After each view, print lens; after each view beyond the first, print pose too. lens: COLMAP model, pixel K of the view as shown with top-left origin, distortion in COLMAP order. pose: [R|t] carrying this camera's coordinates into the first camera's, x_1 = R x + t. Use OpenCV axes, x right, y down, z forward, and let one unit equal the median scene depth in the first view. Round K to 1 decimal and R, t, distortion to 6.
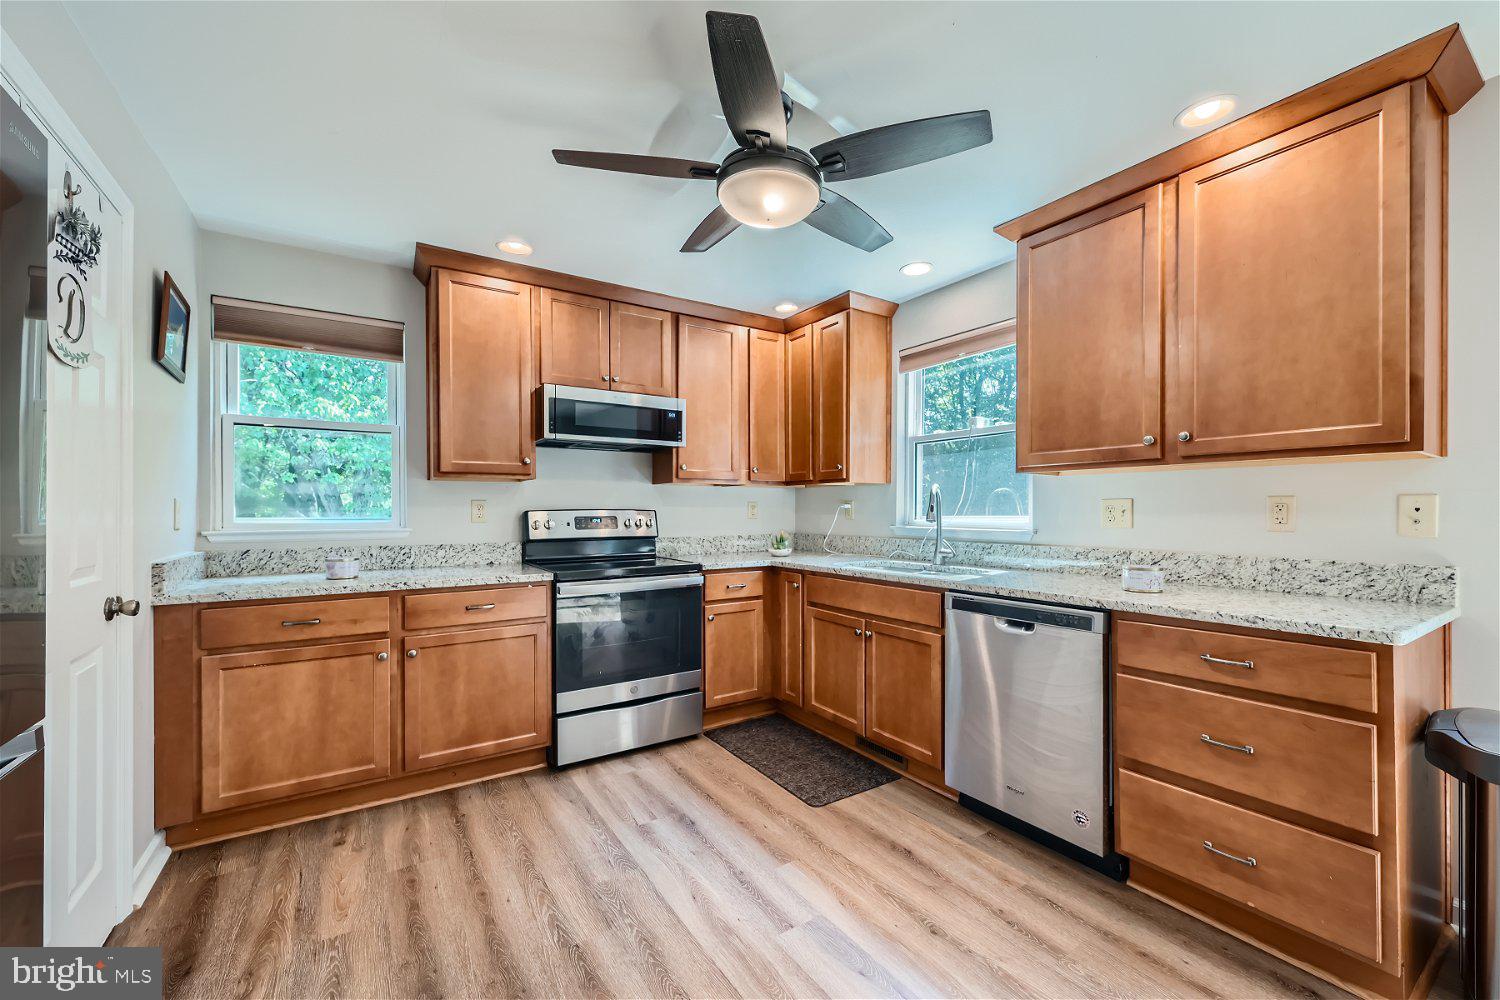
lens RADIAL K [[601.9, 0, 750.0], [0, 601.9, 504.8], [0, 0, 1]] dist [0.002295, 0.000028]
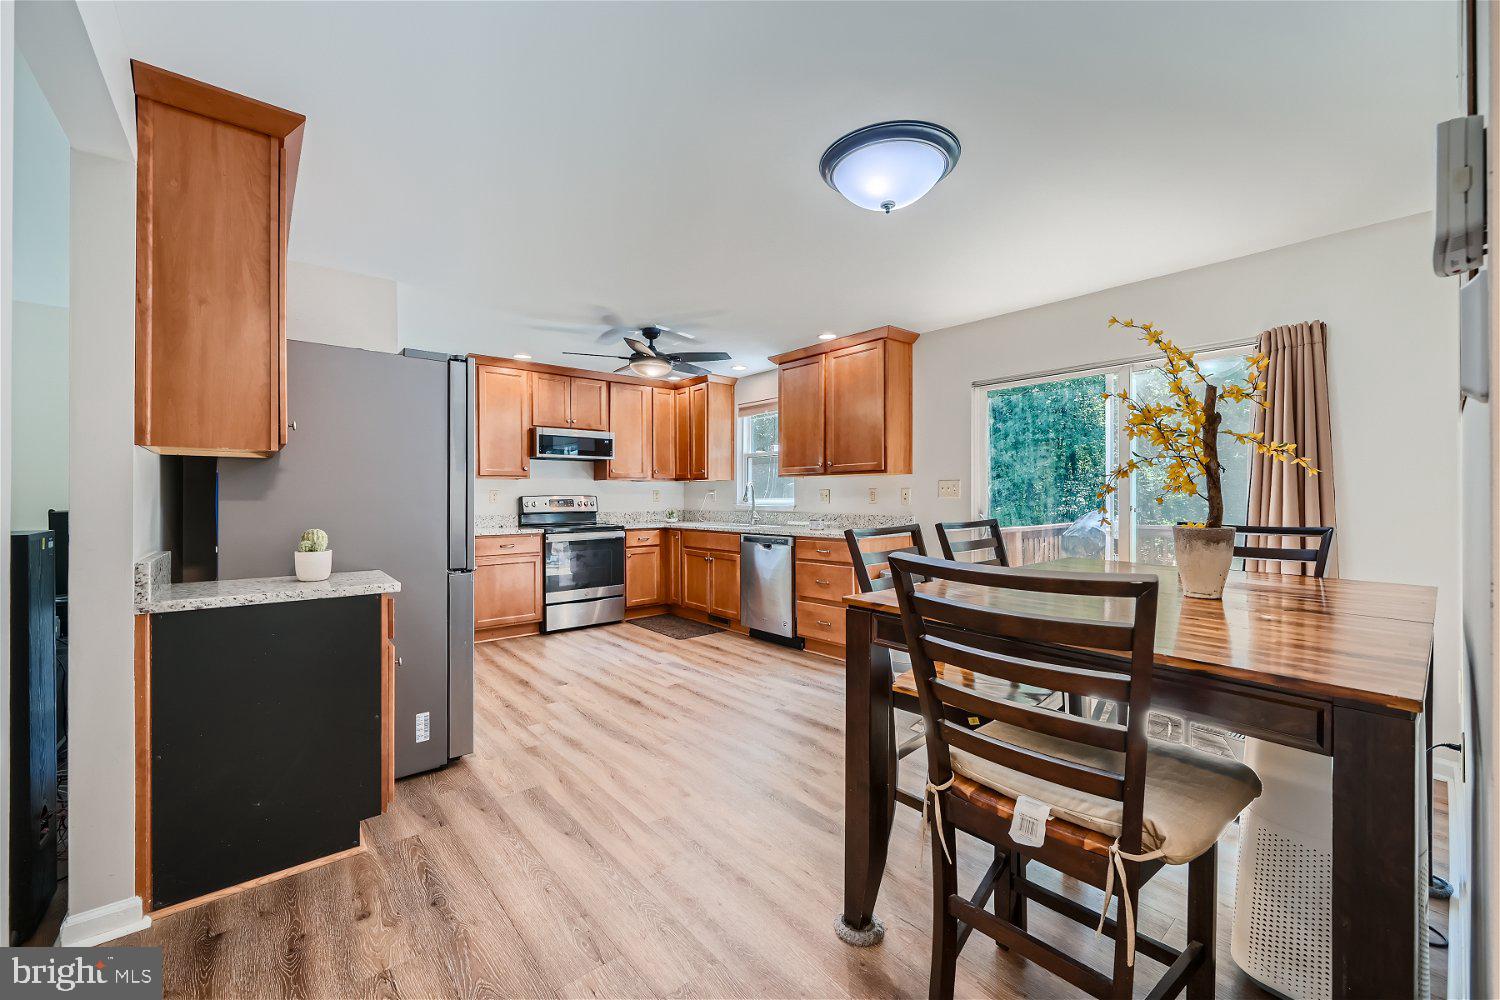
lens RADIAL K [[601.9, 0, 743.2], [0, 601.9, 497.4], [0, 0, 1]] dist [0.002295, 0.000028]
pose [[0.993636, -0.001842, 0.112624, 0.079695], [0.000776, 0.999955, 0.009505, -0.002770], [-0.112636, -0.009357, 0.993592, -0.922082]]
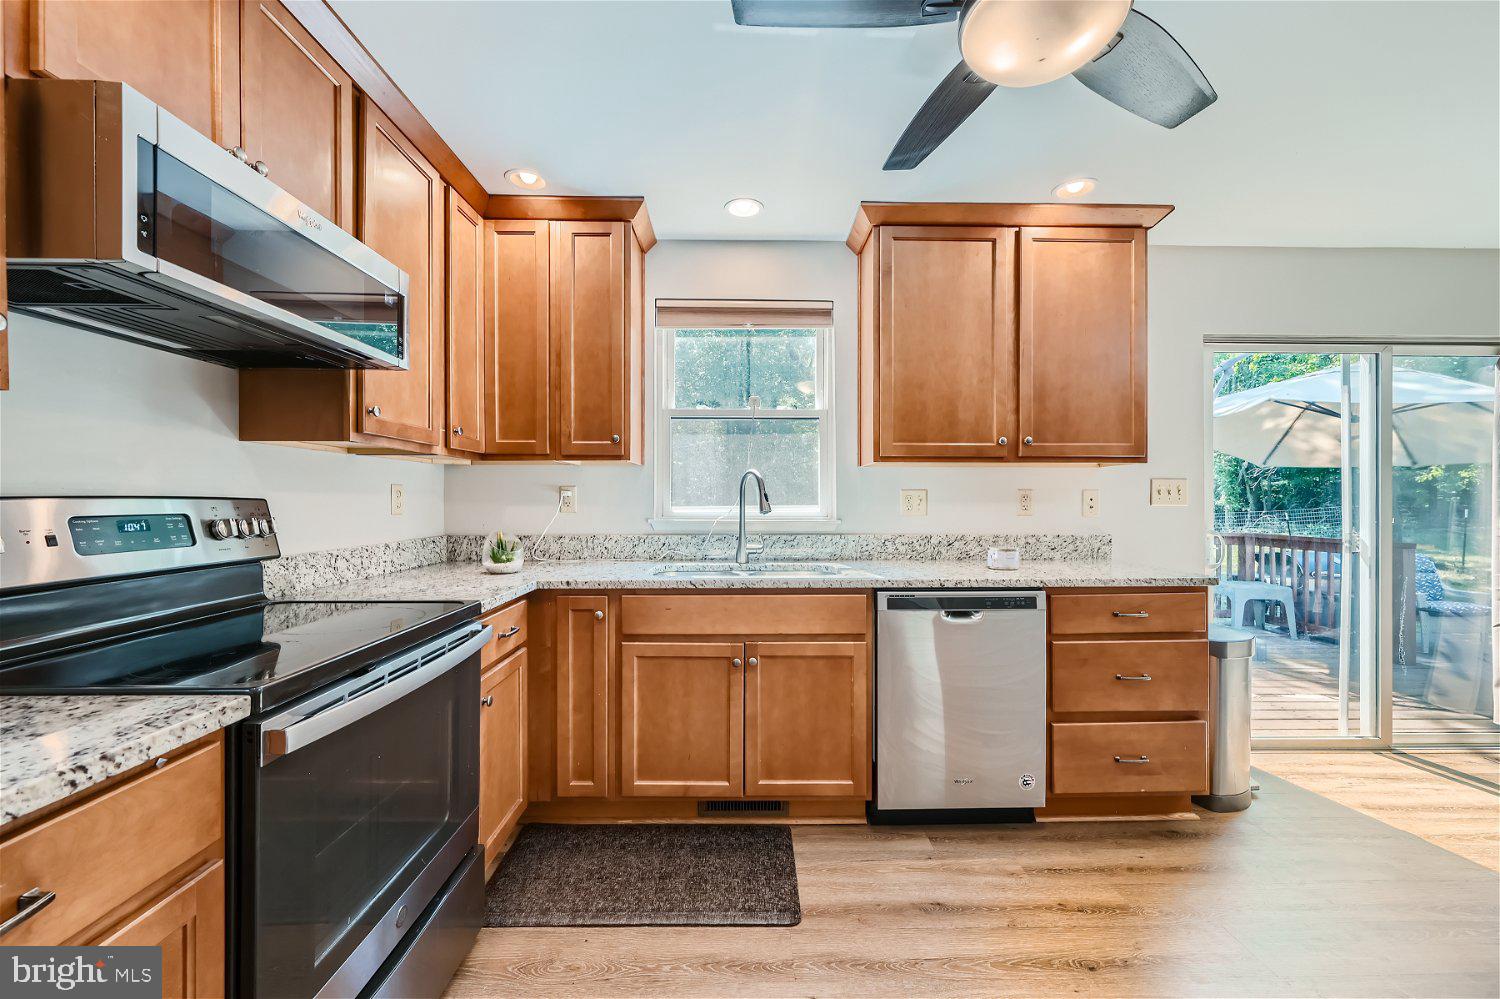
lens RADIAL K [[601.9, 0, 750.3], [0, 601.9, 497.5], [0, 0, 1]] dist [0.002295, 0.000028]
pose [[0.527091, 0.004062, 0.849799, -0.444191], [-0.009749, 0.999952, 0.001267, 0.005316], [-0.849753, -0.008952, 0.527106, 0.584181]]
